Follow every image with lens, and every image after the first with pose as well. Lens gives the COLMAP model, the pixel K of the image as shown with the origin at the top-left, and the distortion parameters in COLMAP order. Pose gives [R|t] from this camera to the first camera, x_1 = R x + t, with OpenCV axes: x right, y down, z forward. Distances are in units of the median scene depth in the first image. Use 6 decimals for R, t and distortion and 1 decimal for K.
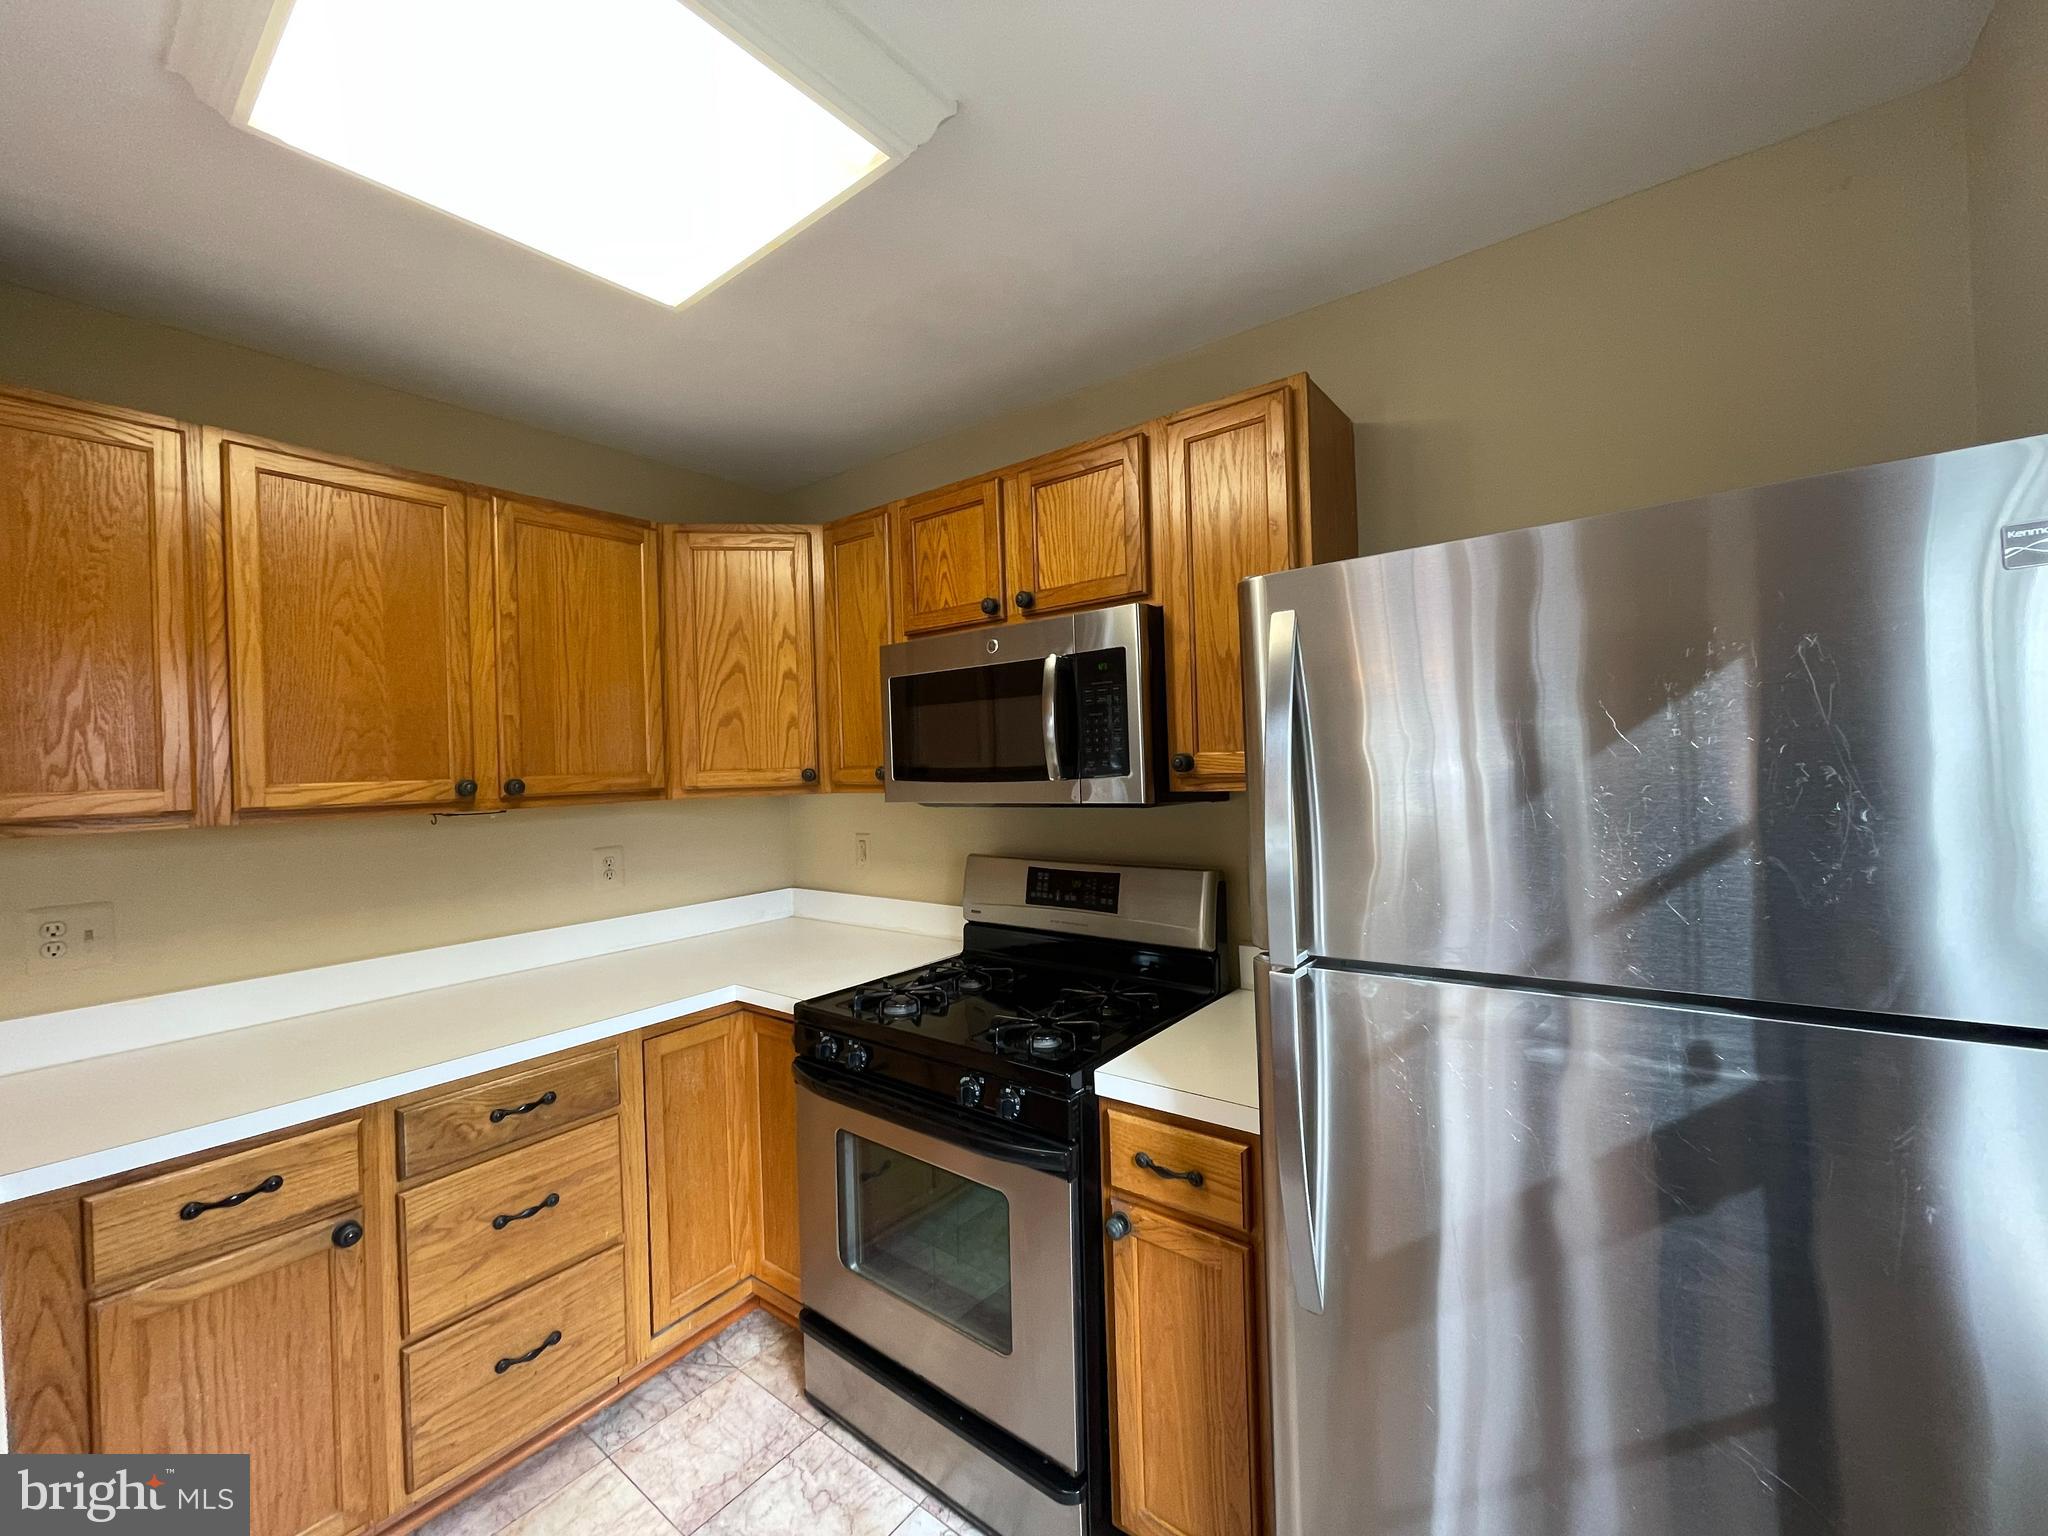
lens RADIAL K [[816.9, 0, 1012.9], [0, 816.9, 765.6], [0, 0, 1]] dist [-0.003876, 0.000911]
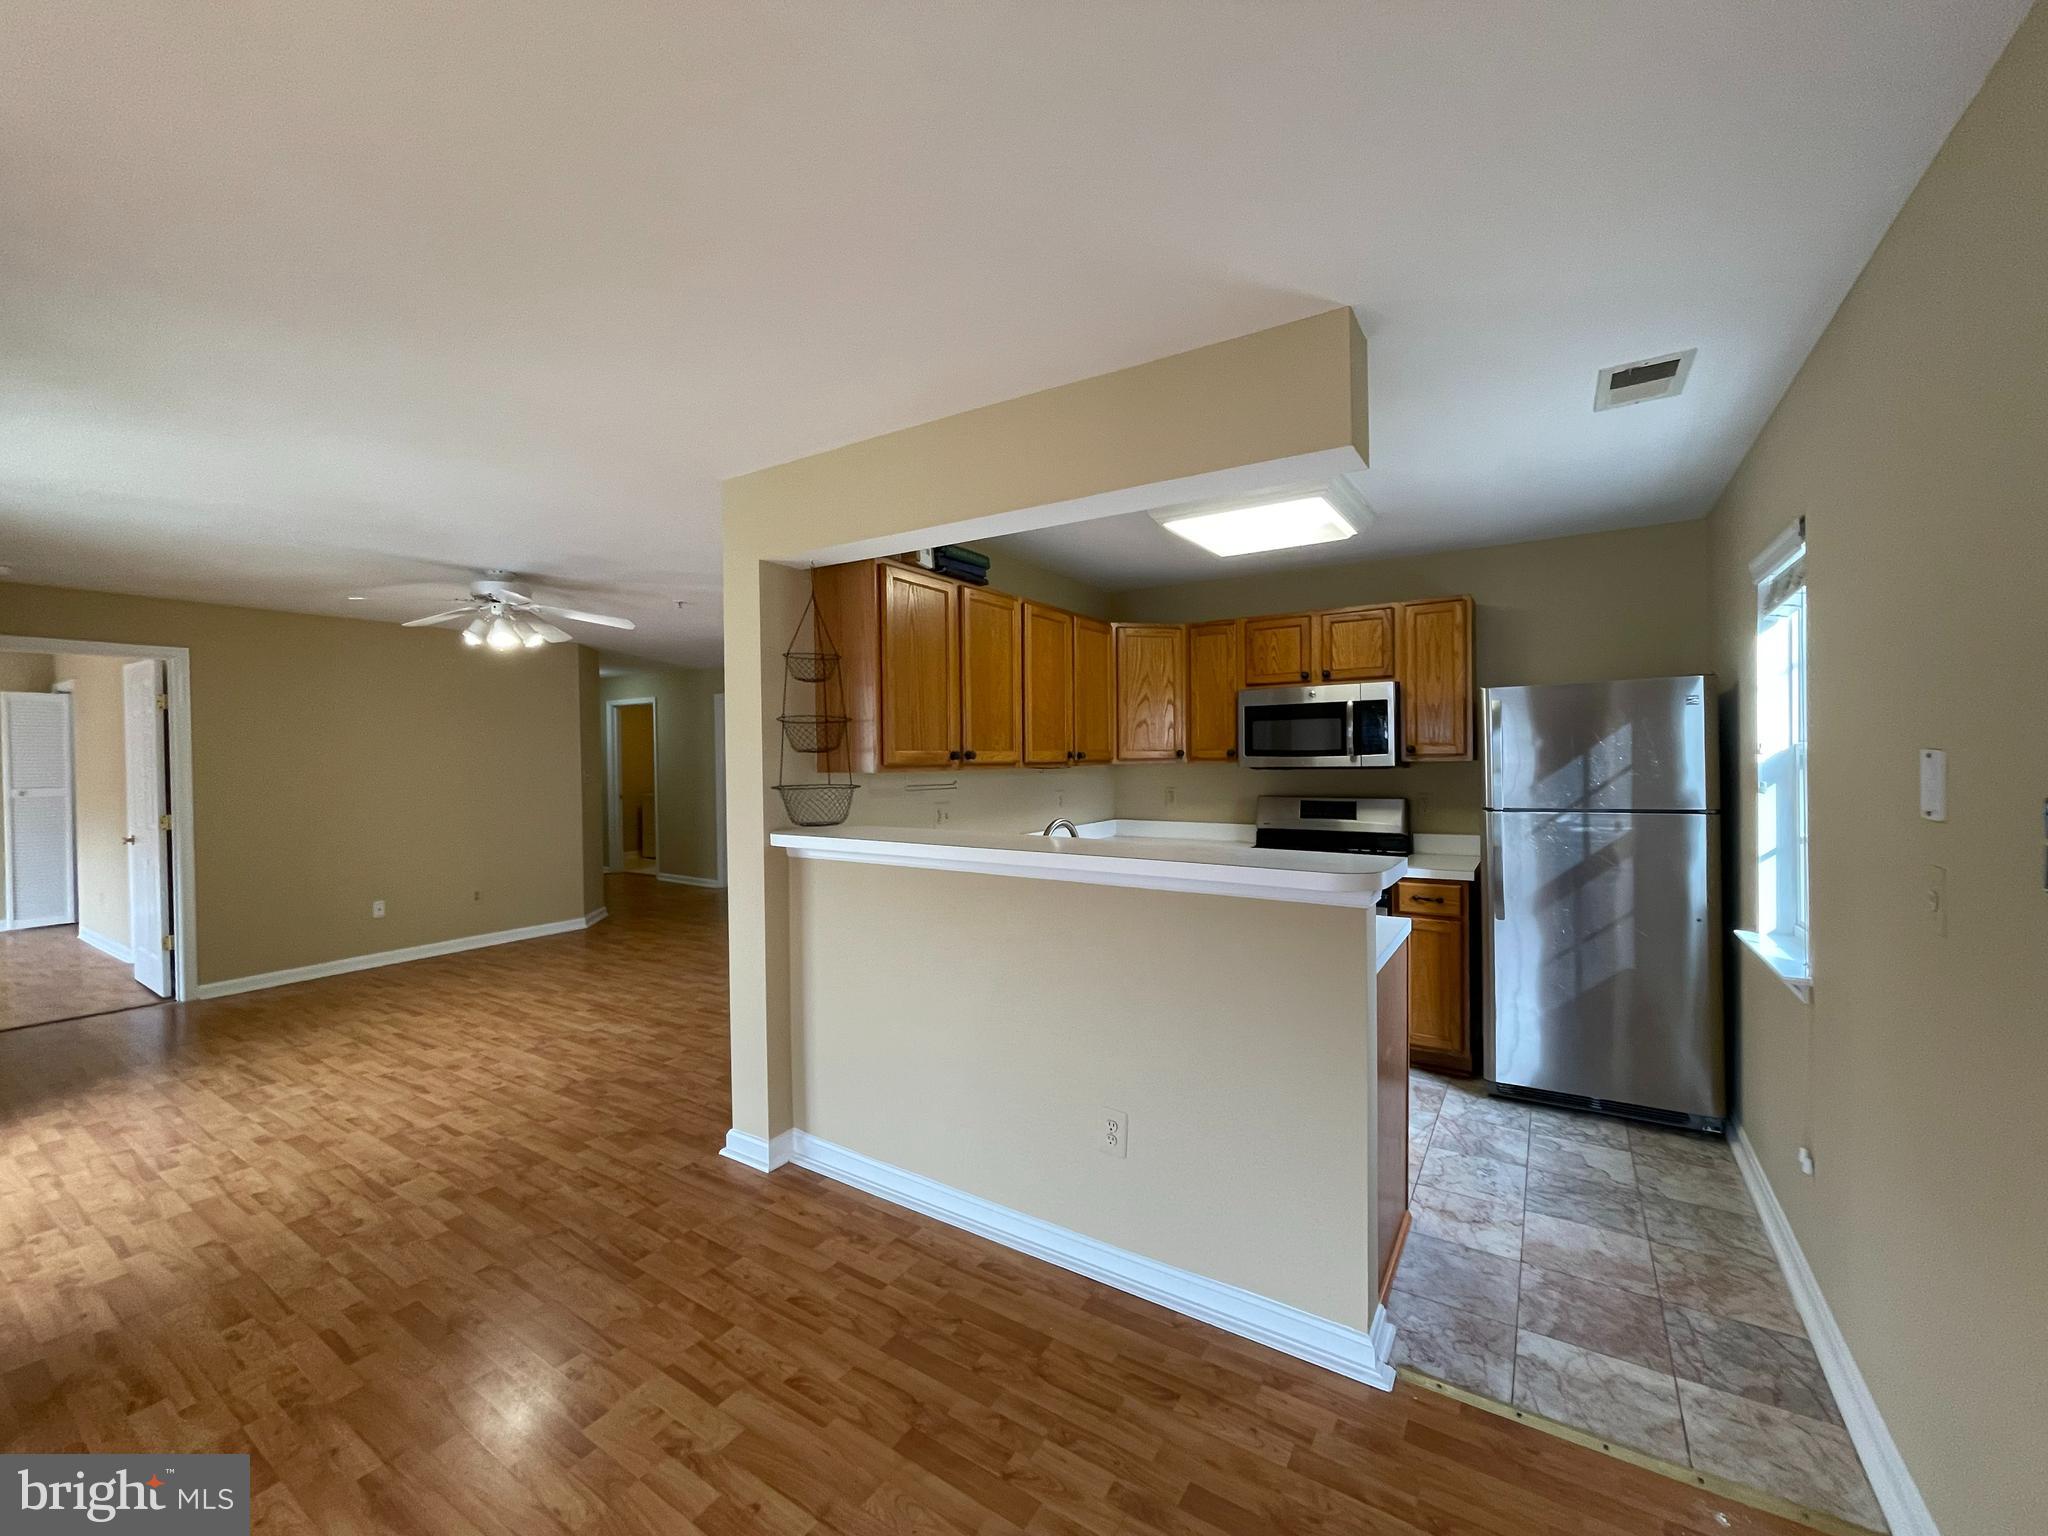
lens RADIAL K [[816.9, 0, 1014.2], [0, 816.9, 764.2], [0, 0, 1]] dist [-0.003876, 0.000911]
pose [[0.995991, 0.016678, 0.087885, -1.081837], [-0.017125, 0.999844, 0.004345, 0.047601], [-0.087798, -0.005832, 0.996121, -1.194518]]
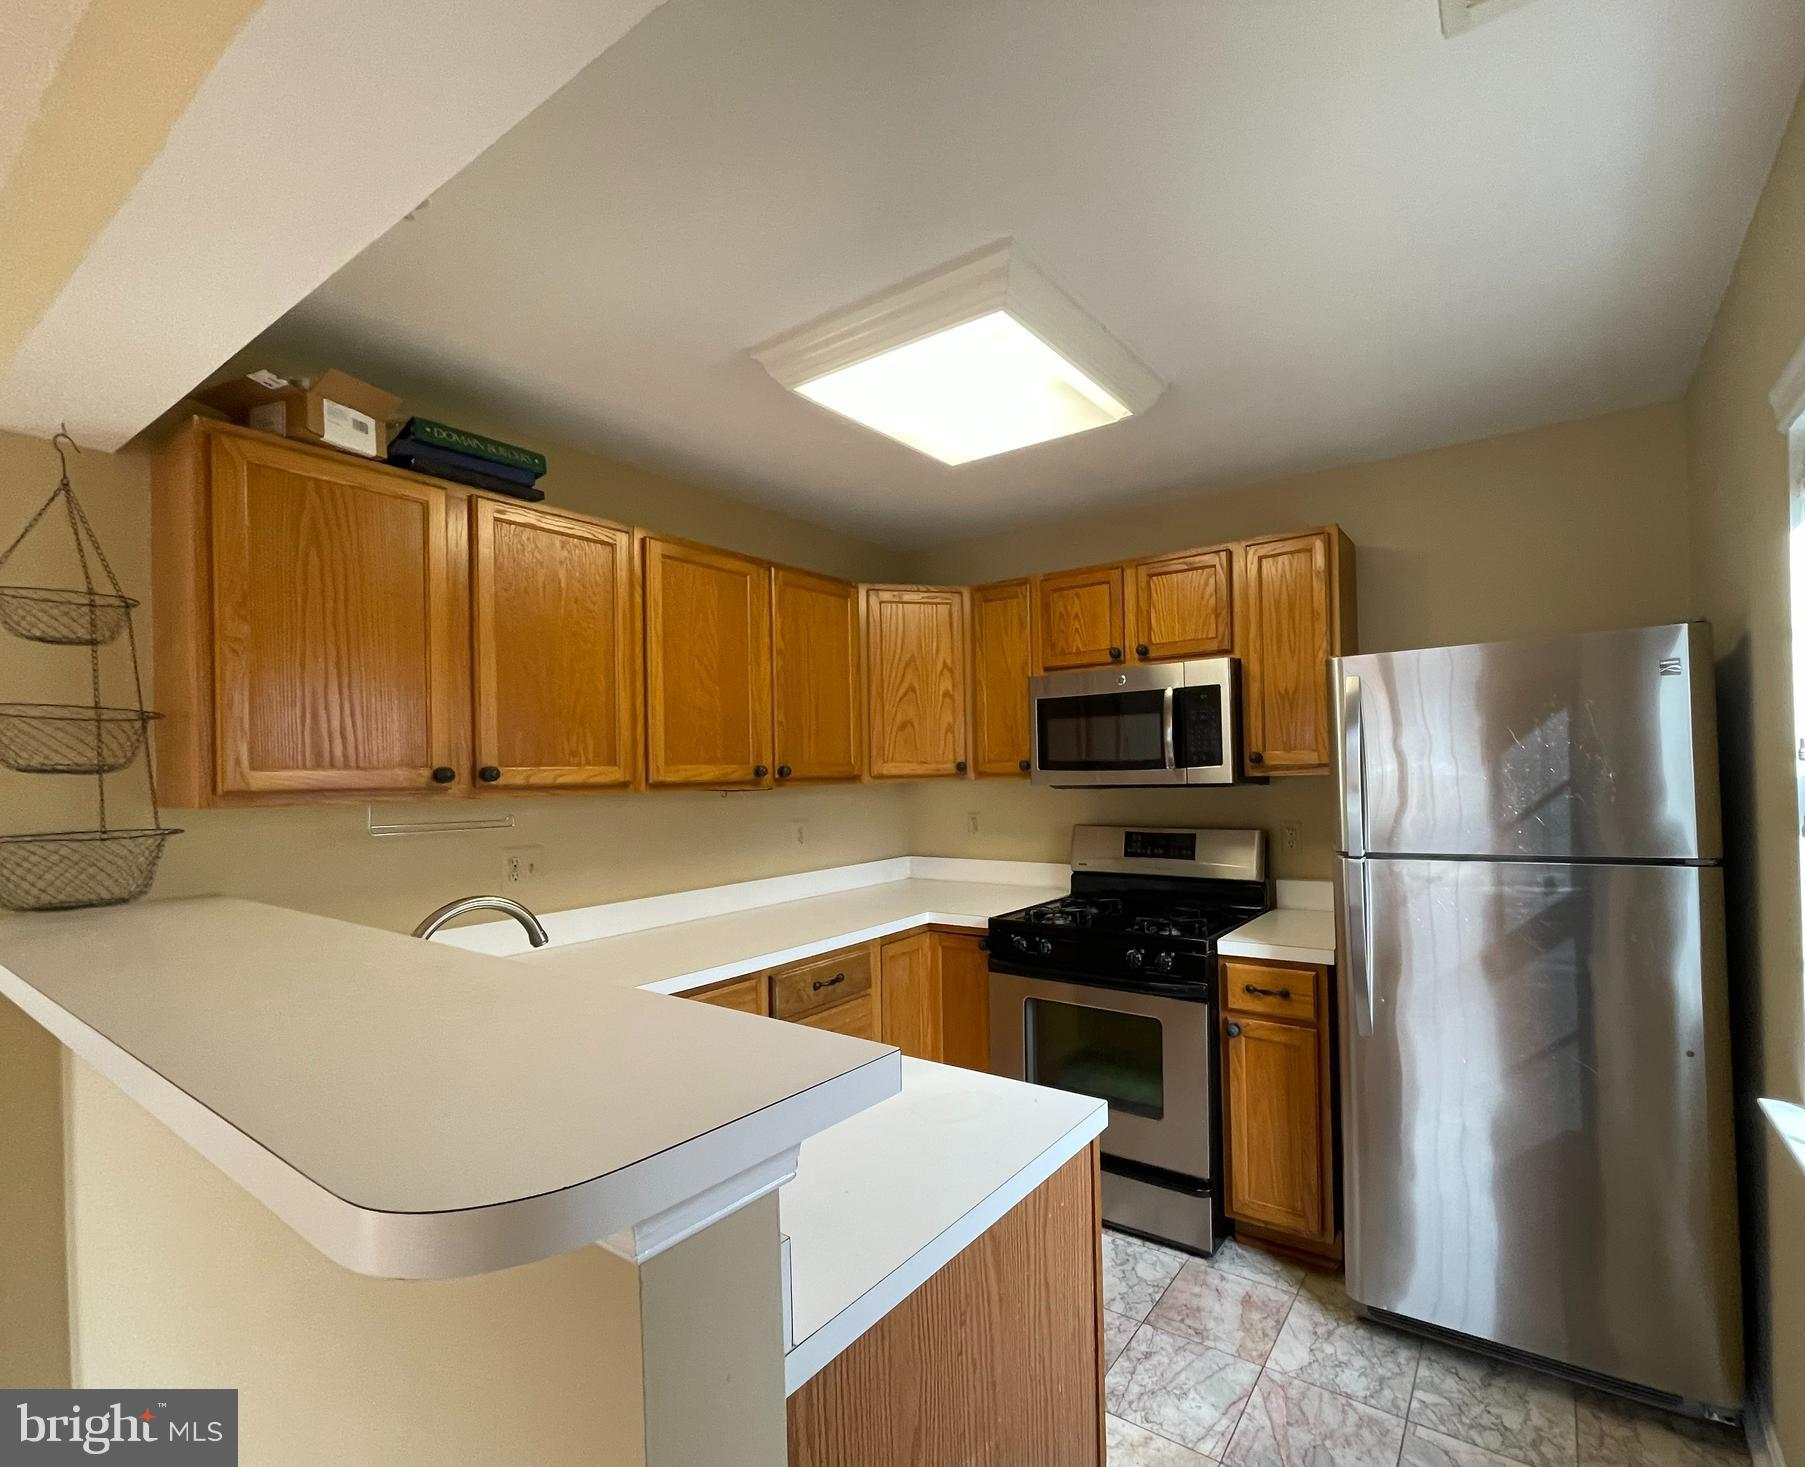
lens RADIAL K [[813.1, 0, 1010.4], [0, 813.1, 763.8], [0, 0, 1]] dist [0.000551, -0.000620]
pose [[0.995489, 0.010216, 0.094329, -0.395458], [-0.009051, 0.999877, -0.012776, 0.031338], [-0.094448, 0.011864, 0.995459, -0.508982]]
